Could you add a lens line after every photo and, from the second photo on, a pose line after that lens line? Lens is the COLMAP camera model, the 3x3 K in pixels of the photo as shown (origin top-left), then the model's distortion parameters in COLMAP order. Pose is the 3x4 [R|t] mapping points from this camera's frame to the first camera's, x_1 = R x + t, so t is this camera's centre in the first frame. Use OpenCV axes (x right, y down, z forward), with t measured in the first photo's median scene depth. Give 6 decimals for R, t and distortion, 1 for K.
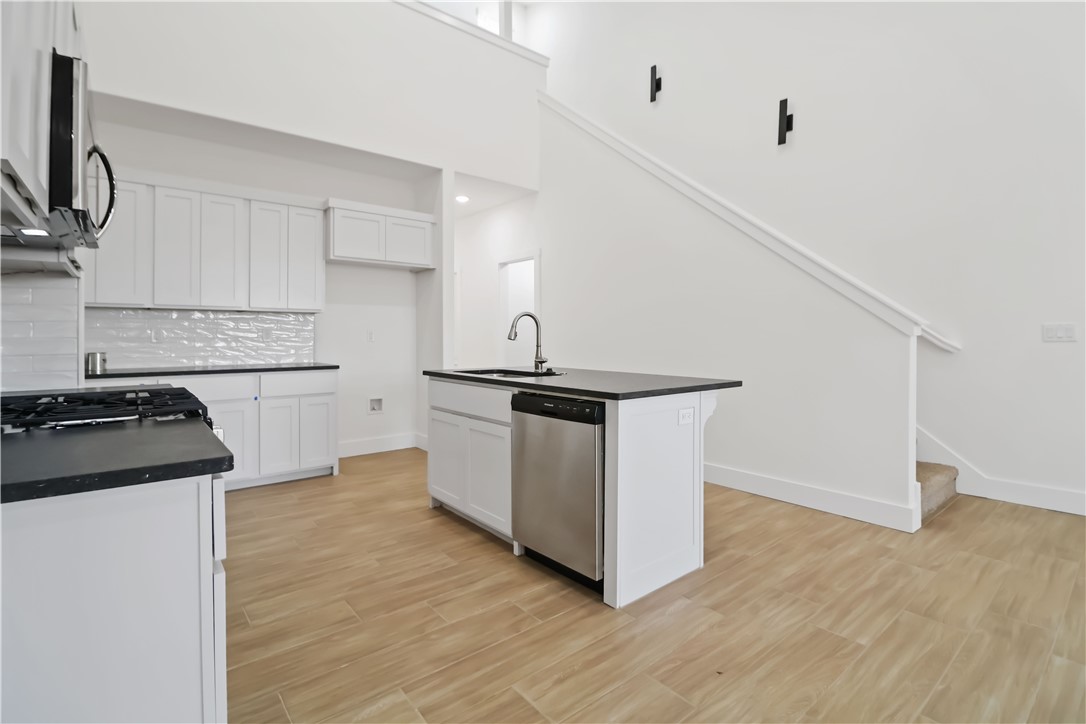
lens RADIAL K [[503.8, 0, 556.0], [0, 503.8, 344.6], [0, 0, 1]] dist [-0.001272, -0.013710]
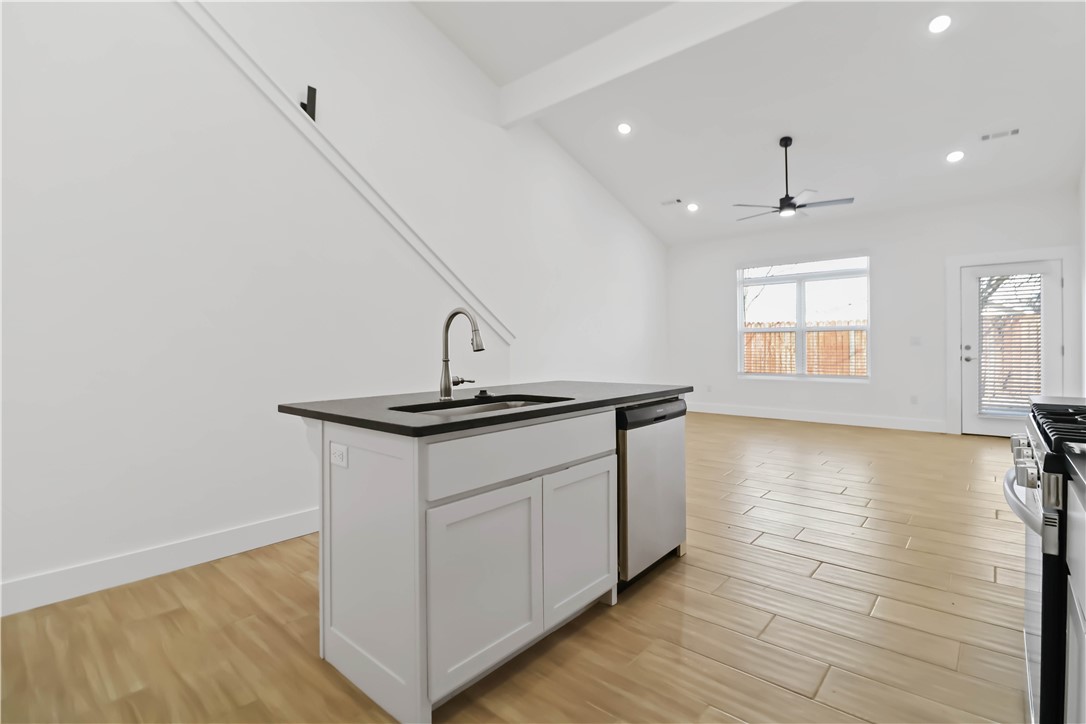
lens RADIAL K [[503.8, 0, 556.0], [0, 503.8, 344.6], [0, 0, 1]] dist [-0.001272, -0.013710]
pose [[-0.159646, 0.002539, 0.987171, -0.673844], [0.012147, 0.999926, -0.000607, -0.015118], [-0.987100, 0.011894, -0.159665, 0.916833]]
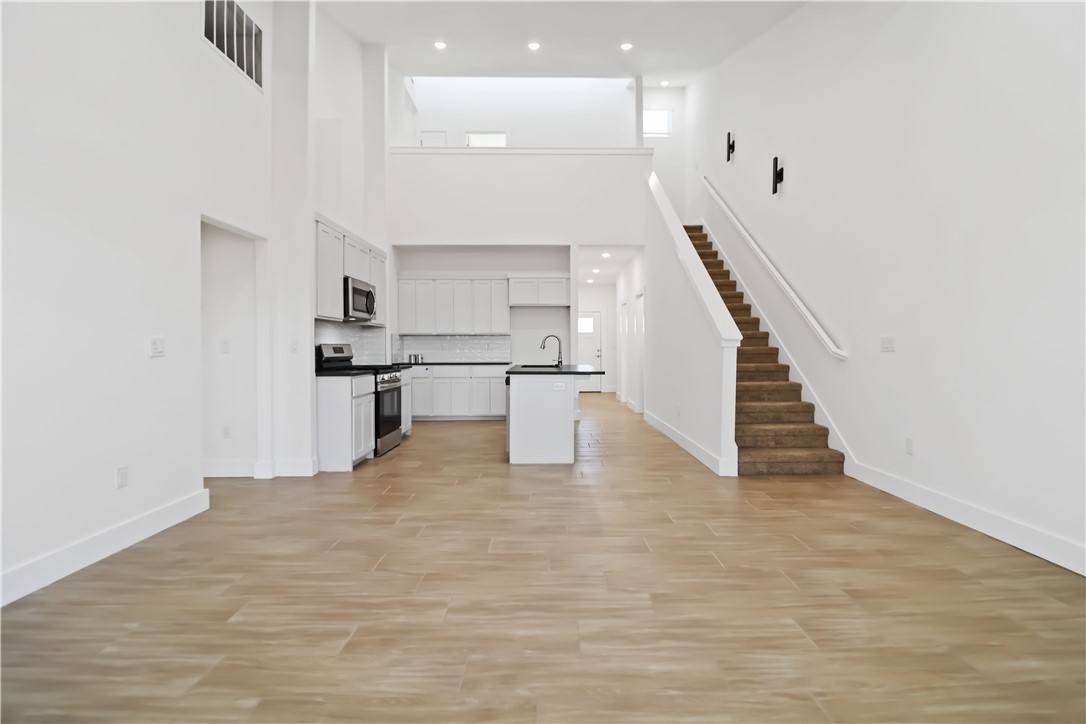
lens RADIAL K [[503.8, 0, 556.0], [0, 503.8, 344.6], [0, 0, 1]] dist [-0.001272, -0.013710]
pose [[0.771538, -0.004629, -0.636167, 1.025289], [-0.004929, 0.999900, -0.013253, -0.002328], [0.636164, 0.013361, 0.771438, -0.385302]]
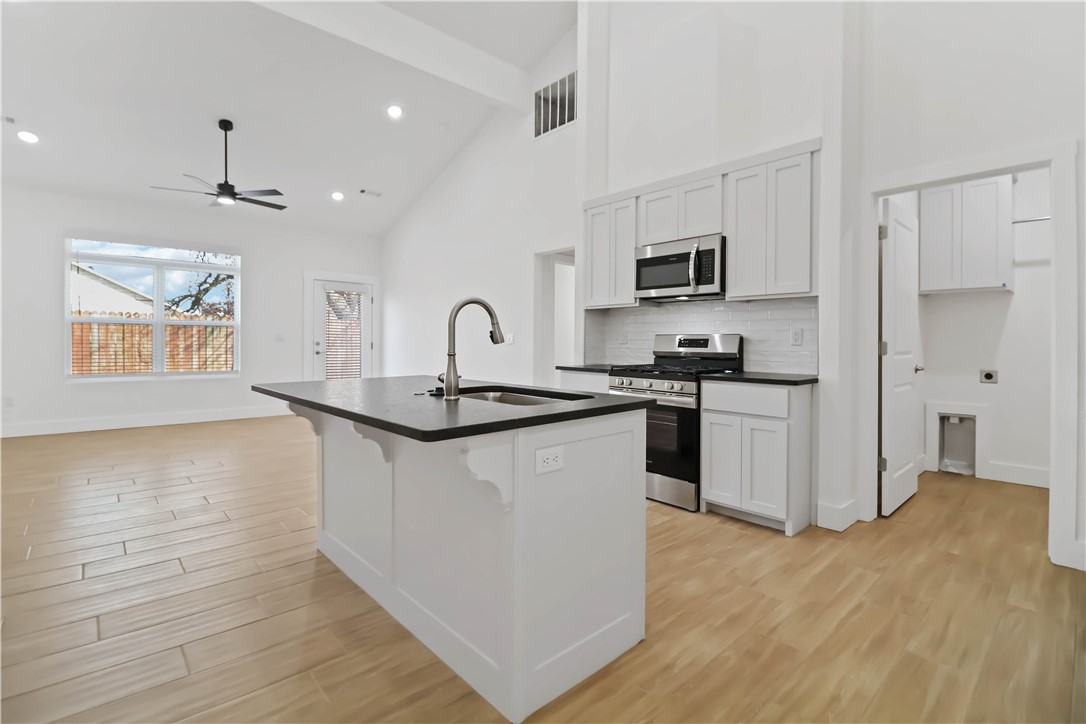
lens RADIAL K [[503.8, 0, 556.0], [0, 503.8, 344.6], [0, 0, 1]] dist [-0.001272, -0.013710]
pose [[-0.998453, -0.005732, -0.055301, -0.116111], [-0.006353, 0.999919, 0.011062, -0.015224], [0.055233, 0.011396, -0.998408, 1.505842]]
